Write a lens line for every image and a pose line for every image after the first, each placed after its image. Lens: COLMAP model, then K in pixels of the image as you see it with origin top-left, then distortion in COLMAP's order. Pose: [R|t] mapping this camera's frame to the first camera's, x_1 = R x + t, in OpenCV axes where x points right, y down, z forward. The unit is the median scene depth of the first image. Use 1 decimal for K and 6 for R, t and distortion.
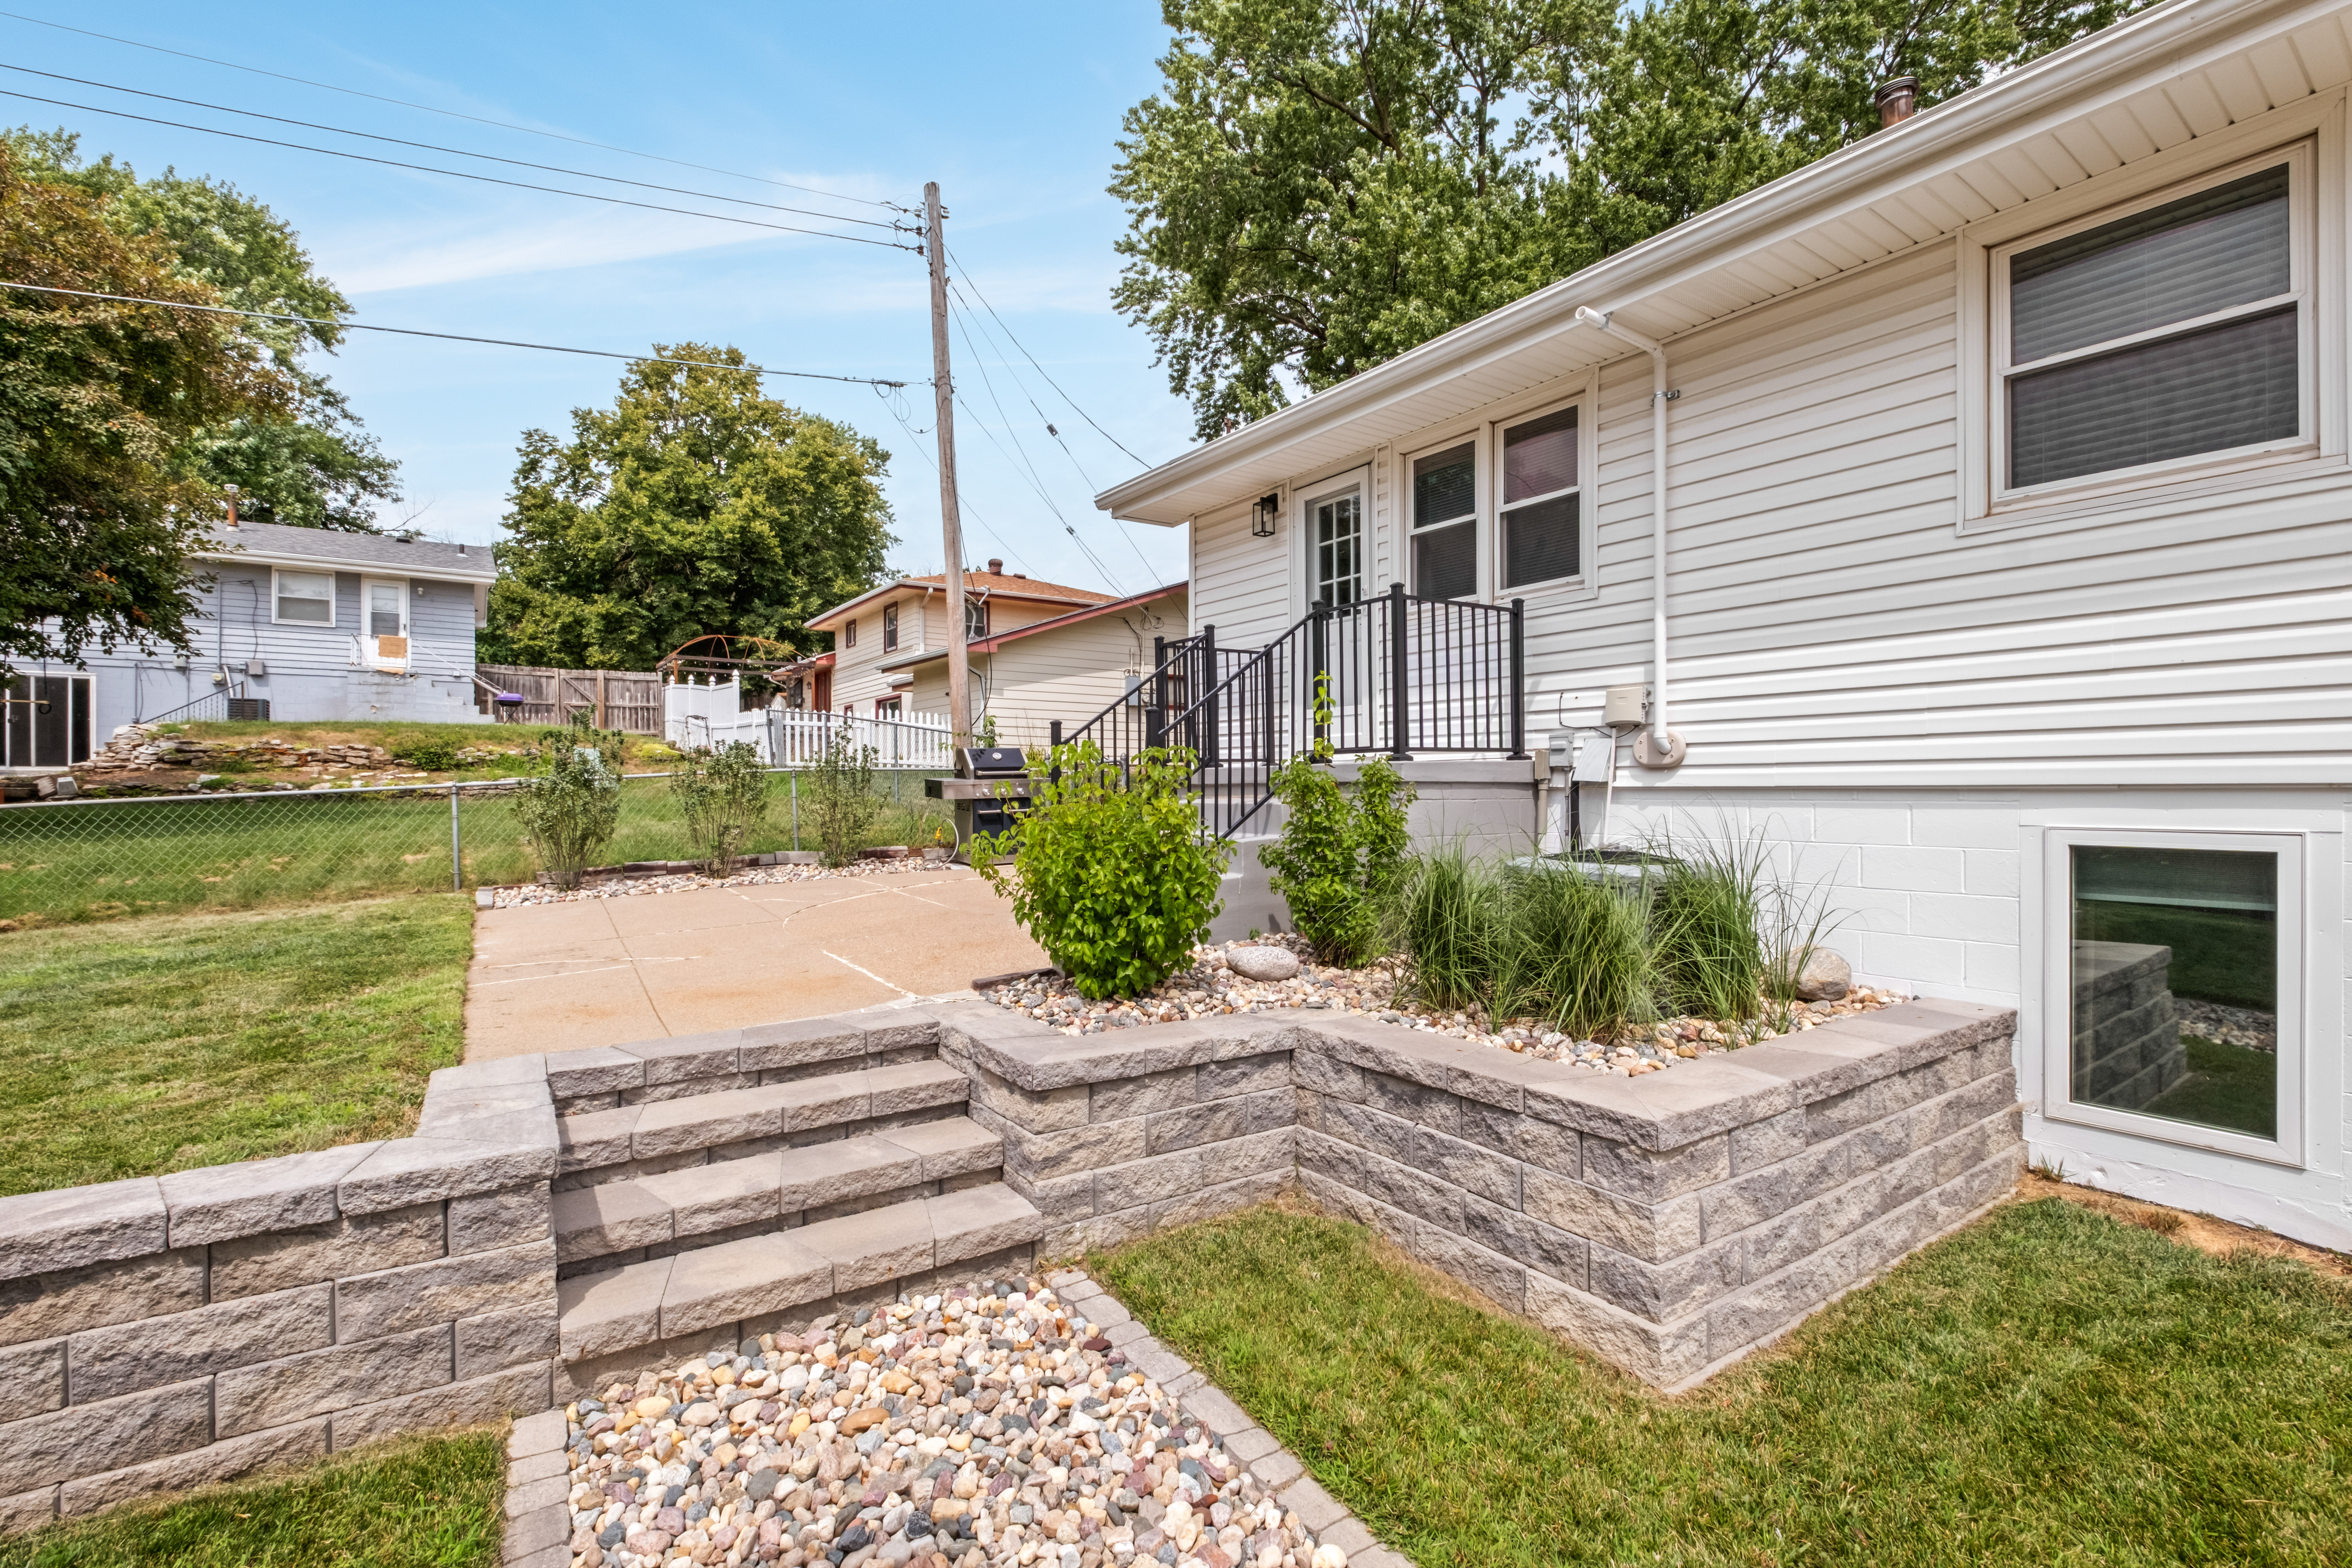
lens RADIAL K [[1047.3, 0, 1177.5], [0, 1047.3, 791.9], [0, 0, 1]] dist [0.010953, -0.010196]
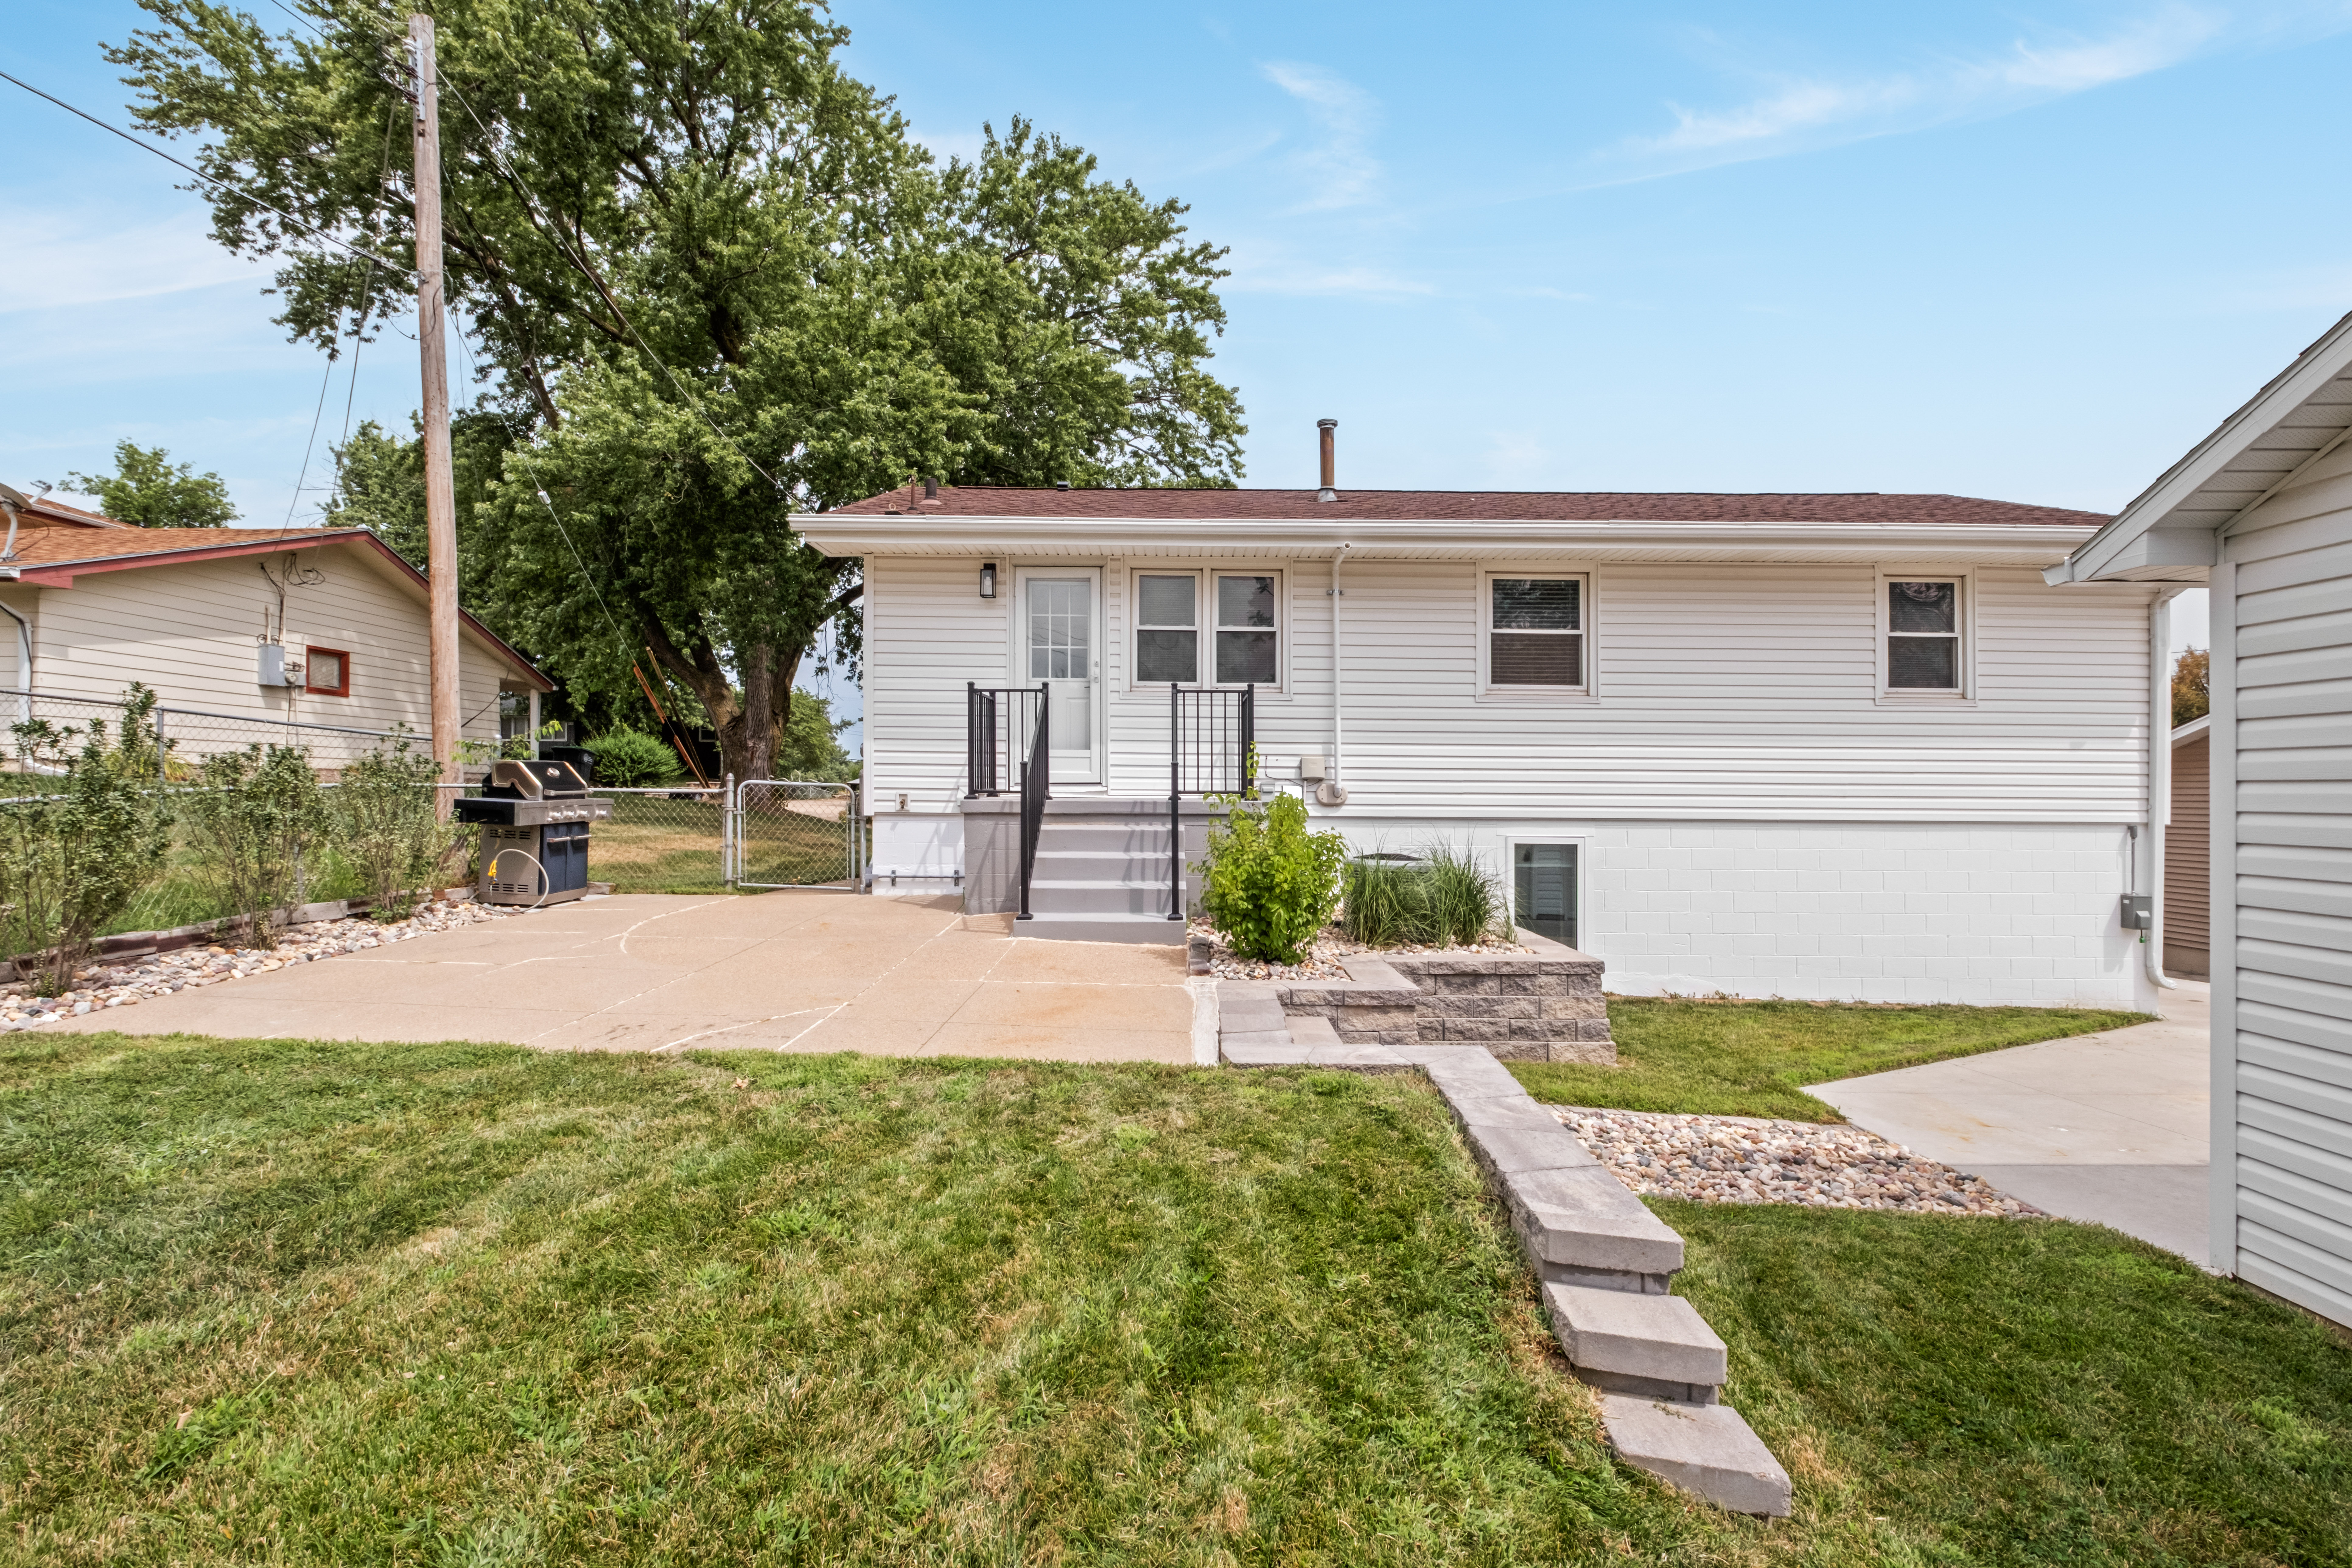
lens RADIAL K [[1078.0, 0, 1170.4], [0, 1078.0, 797.1], [0, 0, 1]] dist [0.004316, -0.000083]
pose [[0.557410, 0.009722, 0.830181, -0.629995], [-0.008865, 0.999944, -0.005759, -0.012894], [-0.830190, -0.004149, 0.557465, 0.125793]]
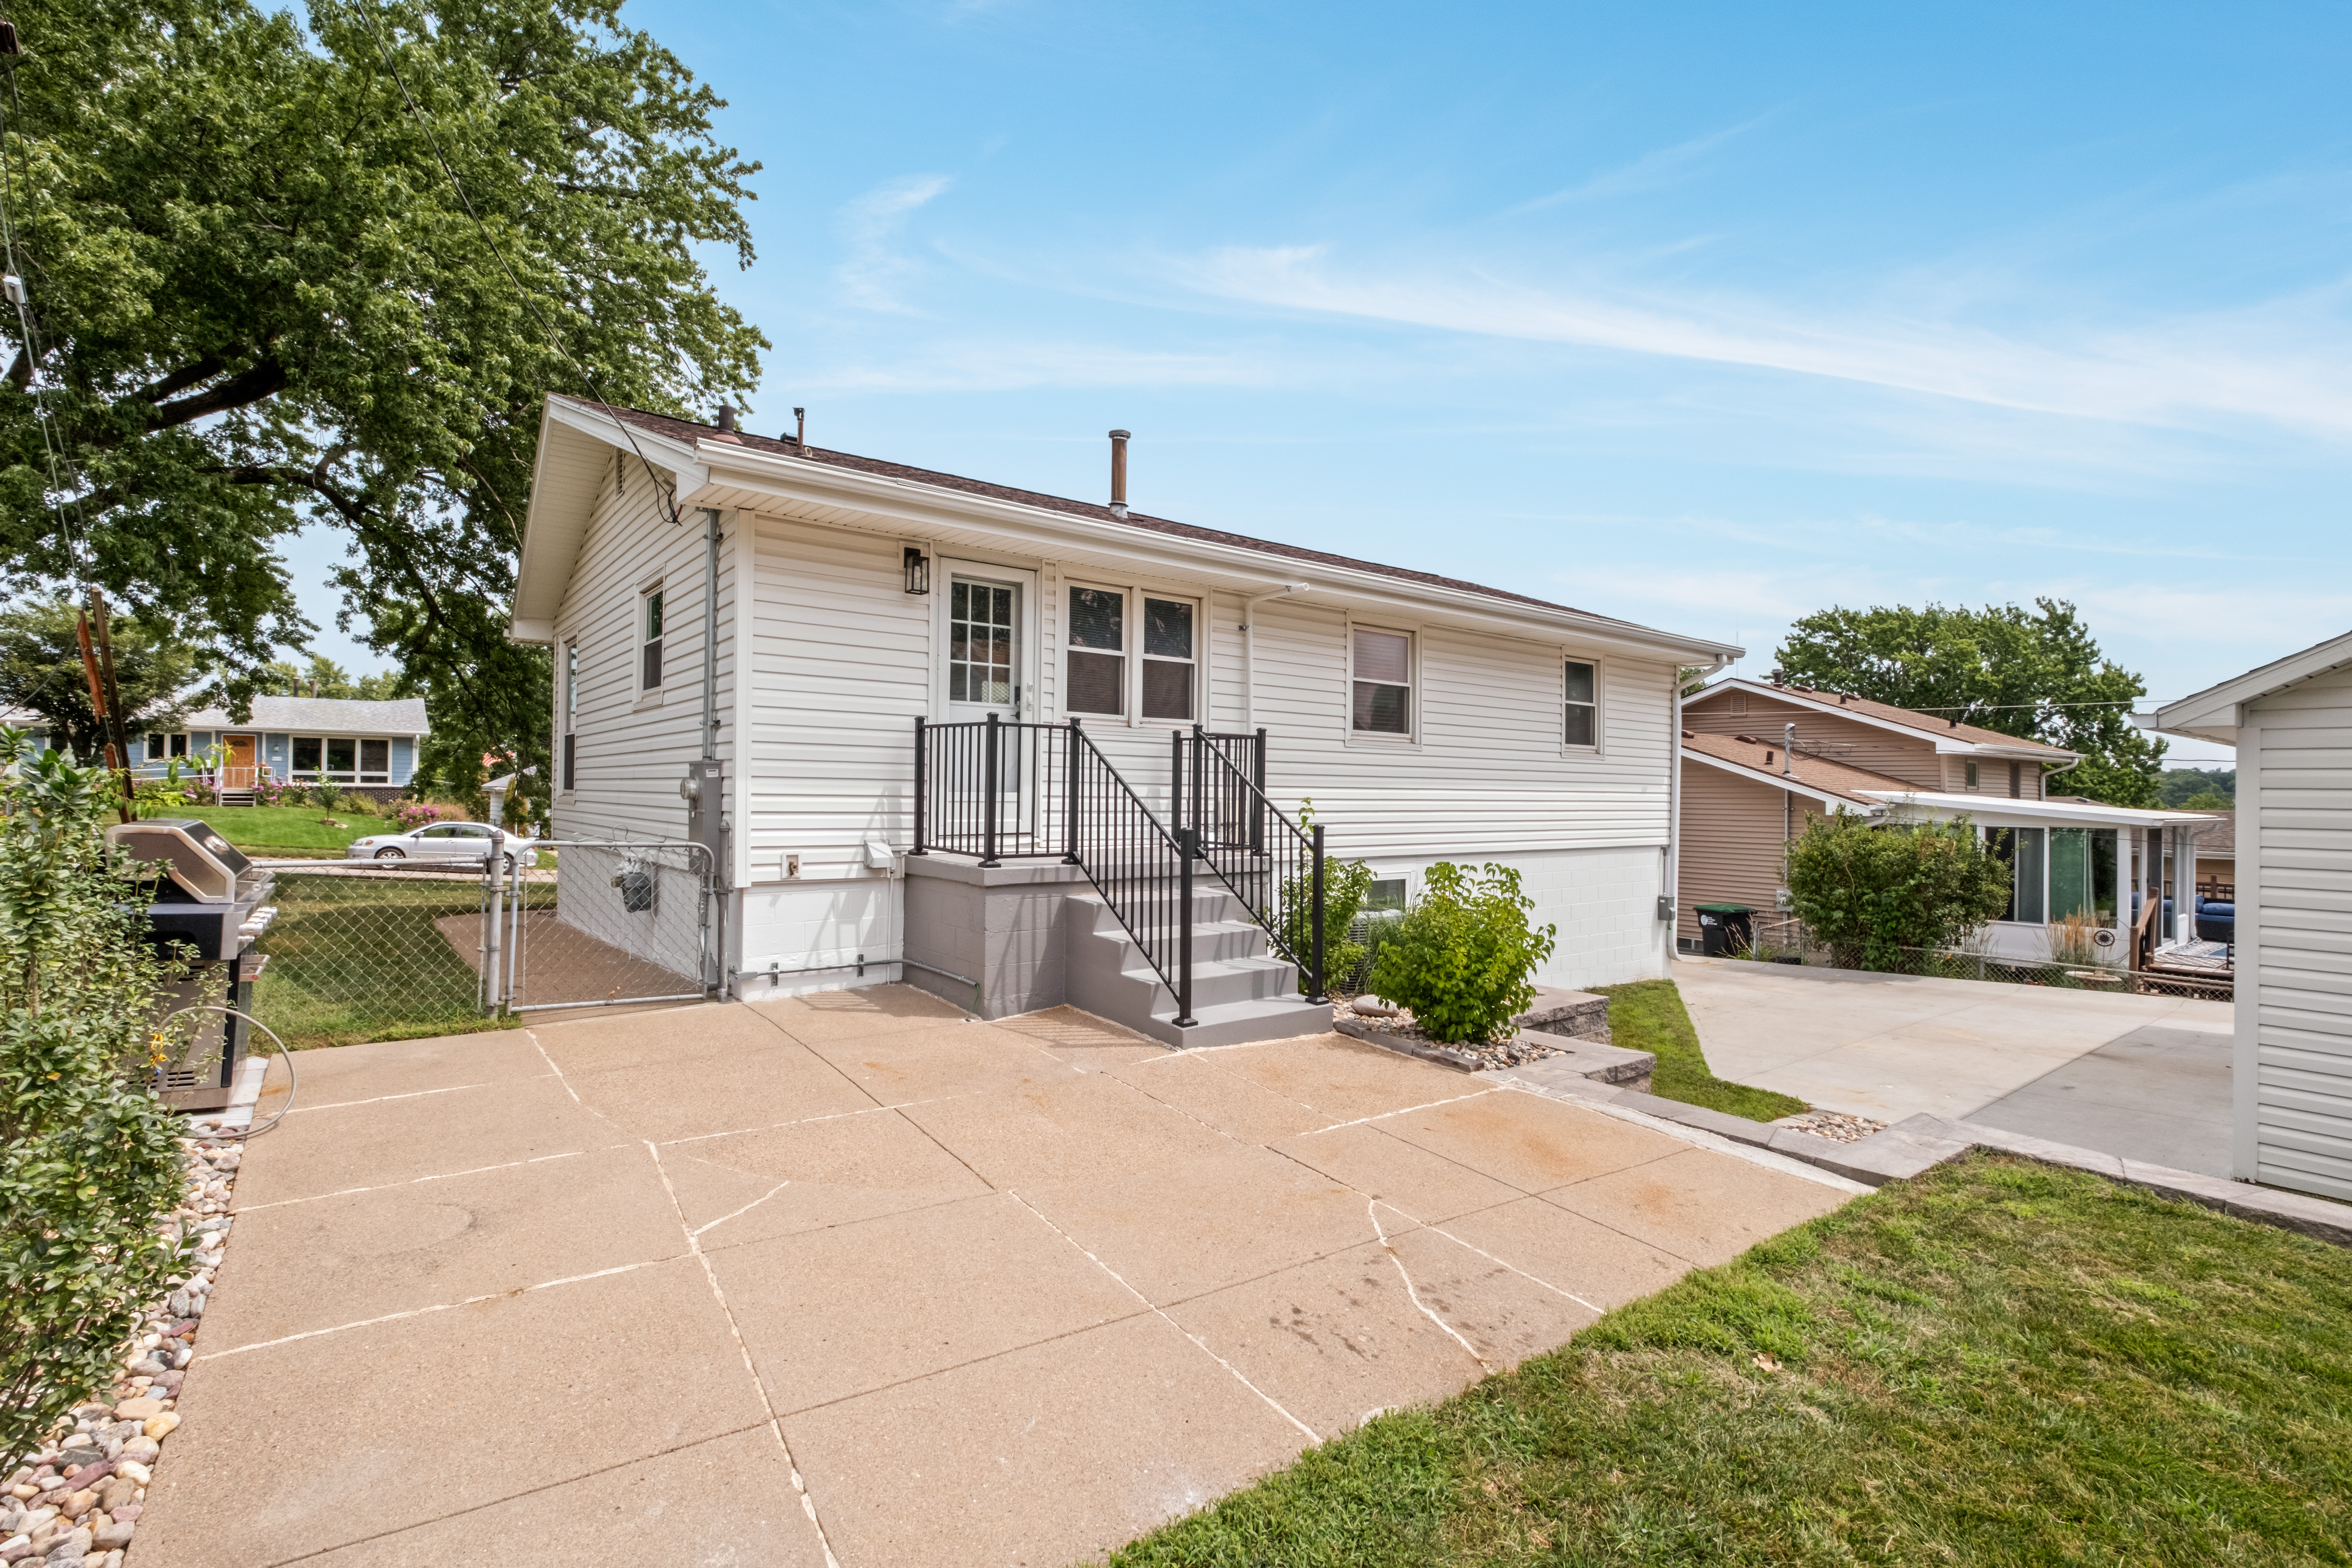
lens RADIAL K [[1078.0, 0, 1170.4], [0, 1078.0, 797.1], [0, 0, 1]] dist [0.004316, -0.000083]
pose [[-0.063088, 0.001133, 0.998007, -0.662664], [-0.007871, 0.999968, -0.001632, -0.056255], [-0.997977, -0.007958, -0.063077, 0.660319]]
